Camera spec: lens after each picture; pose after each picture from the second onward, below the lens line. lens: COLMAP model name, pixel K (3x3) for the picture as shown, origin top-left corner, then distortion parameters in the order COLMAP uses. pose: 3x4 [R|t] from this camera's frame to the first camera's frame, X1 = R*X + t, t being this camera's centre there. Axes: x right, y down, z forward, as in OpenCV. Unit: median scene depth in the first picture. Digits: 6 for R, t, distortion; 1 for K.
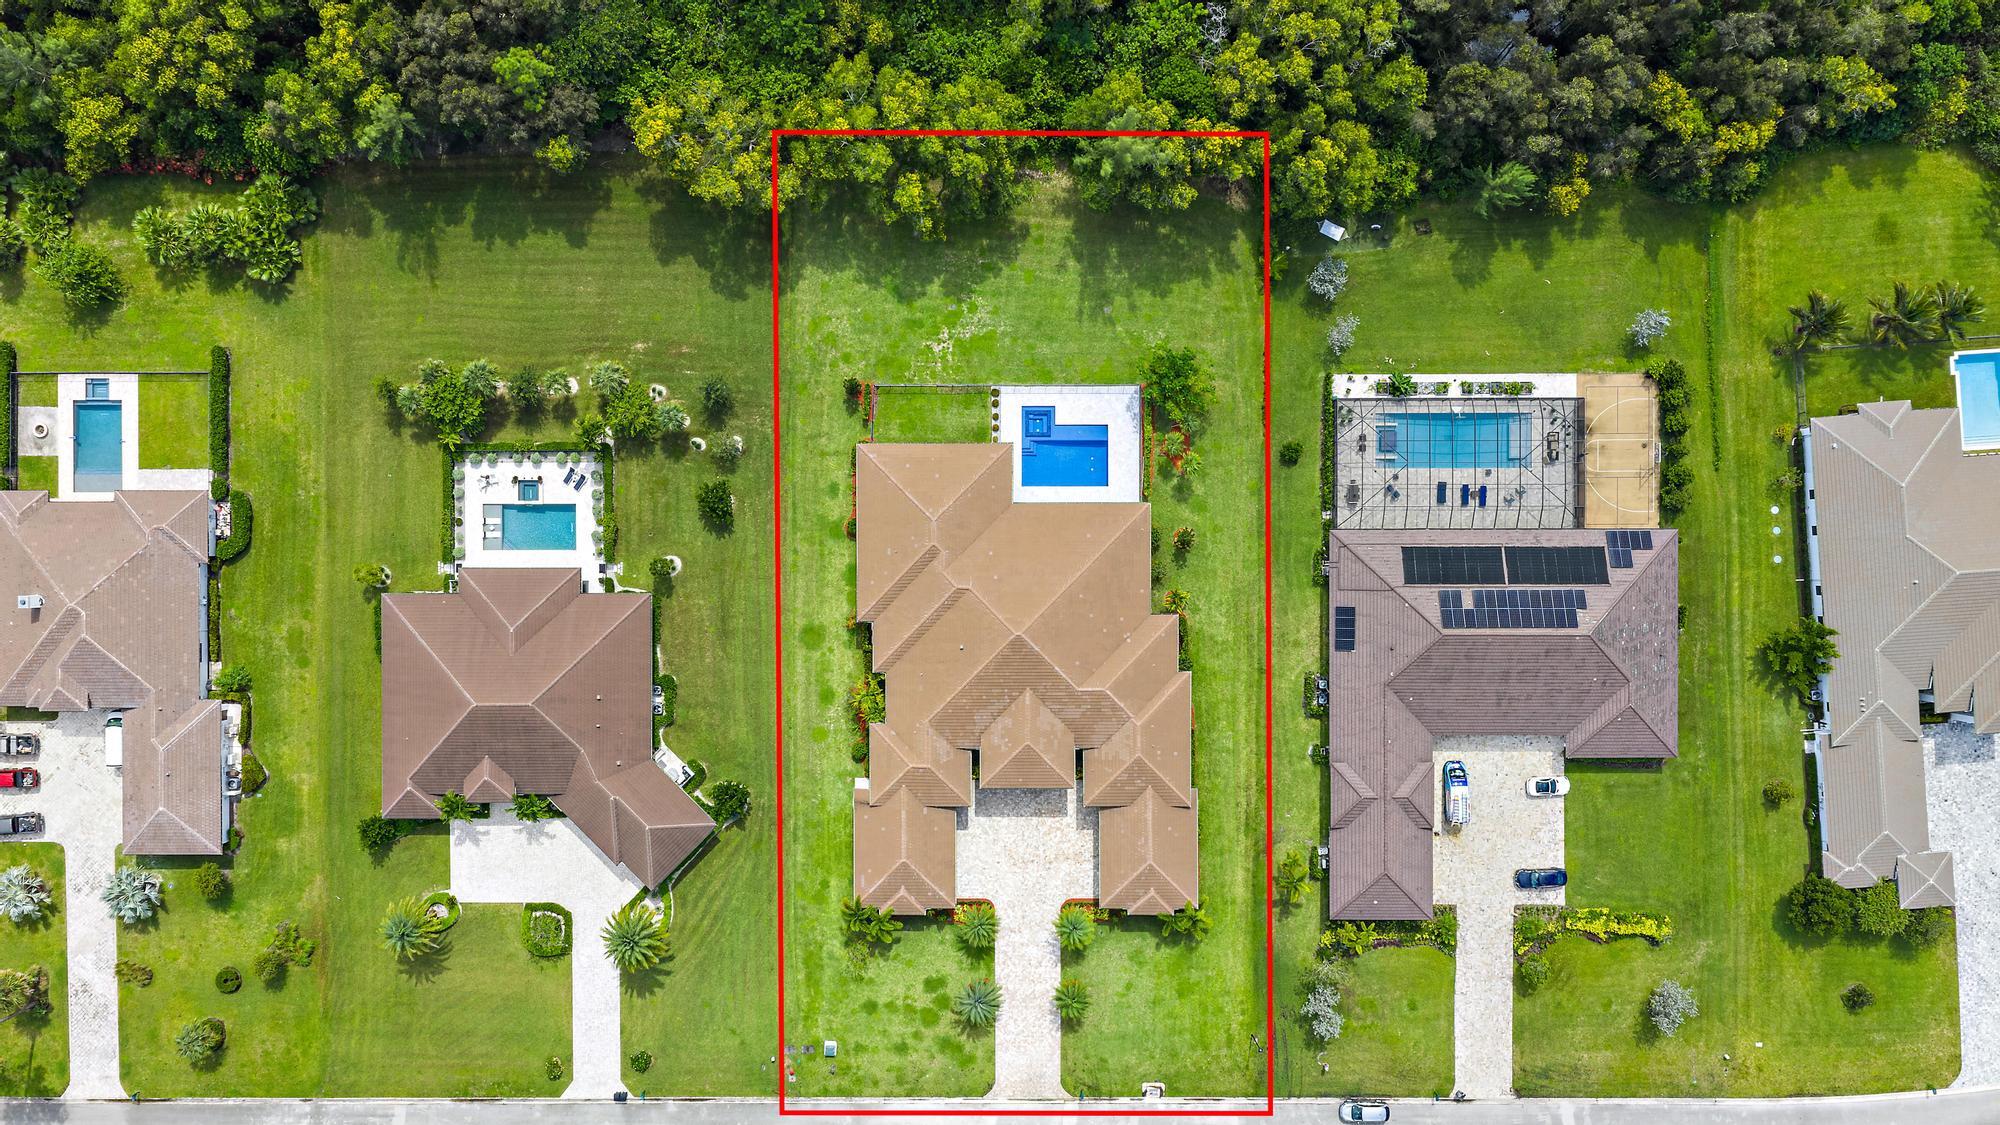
lens RADIAL K [[1661.7, 0, 1010.1], [0, 1661.7, 559.4], [0, 0, 1]] dist [0.031936, -0.063555]
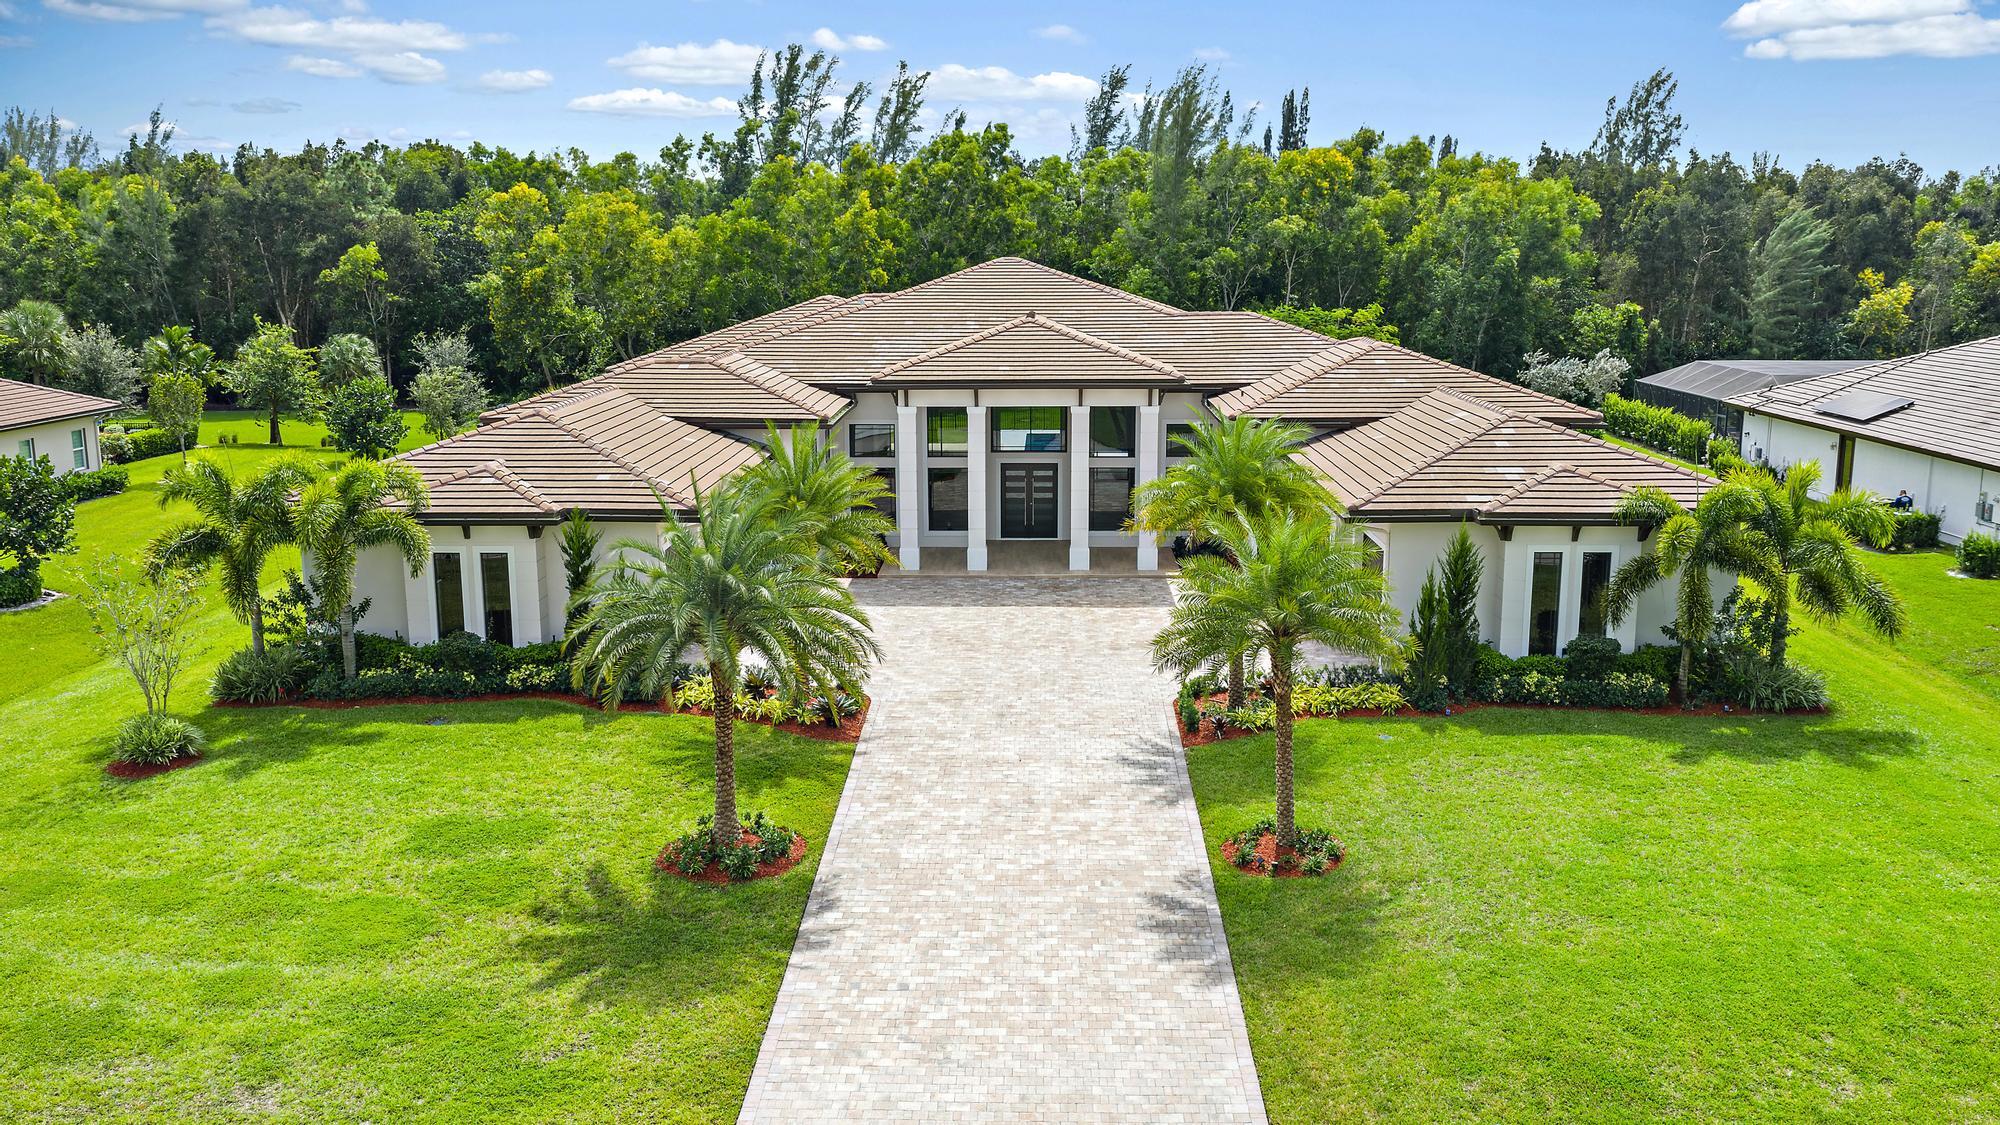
lens RADIAL K [[1661.7, 0, 1010.1], [0, 1661.7, 559.4], [0, 0, 1]] dist [0.031936, -0.063555]
pose [[0.999701, 0.008324, -0.022974, 0.013908], [-0.024033, 0.165041, -0.985994, 0.420886], [-0.004416, 0.986252, 0.165192, 0.944901]]
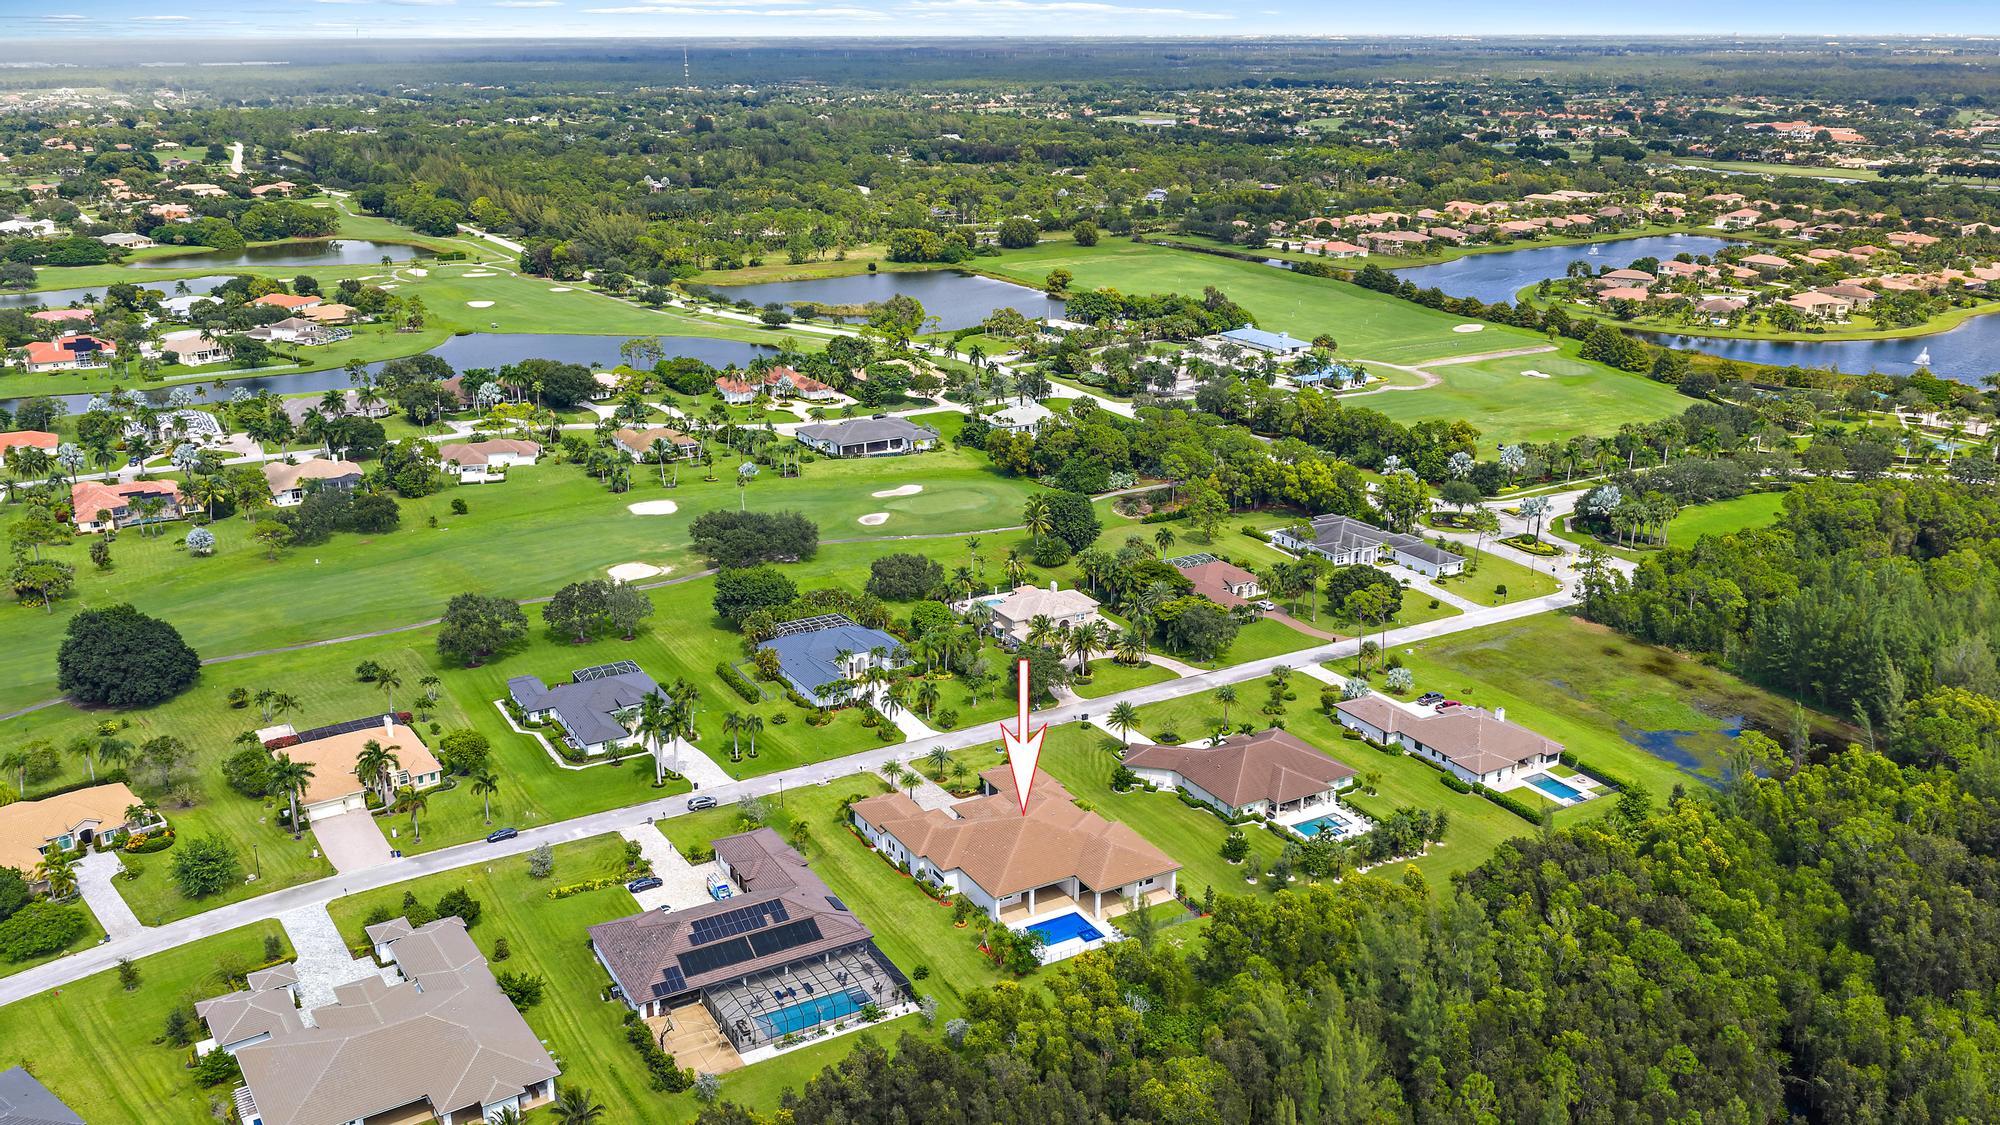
lens RADIAL K [[1661.7, 0, 1010.1], [0, 1661.7, 559.4], [0, 0, 1]] dist [0.031936, -0.063555]
pose [[-0.867263, 0.158557, -0.471927, 0.691475], [-0.497837, -0.283256, 0.819710, -1.115531], [-0.003706, 0.945847, 0.324592, 0.233684]]
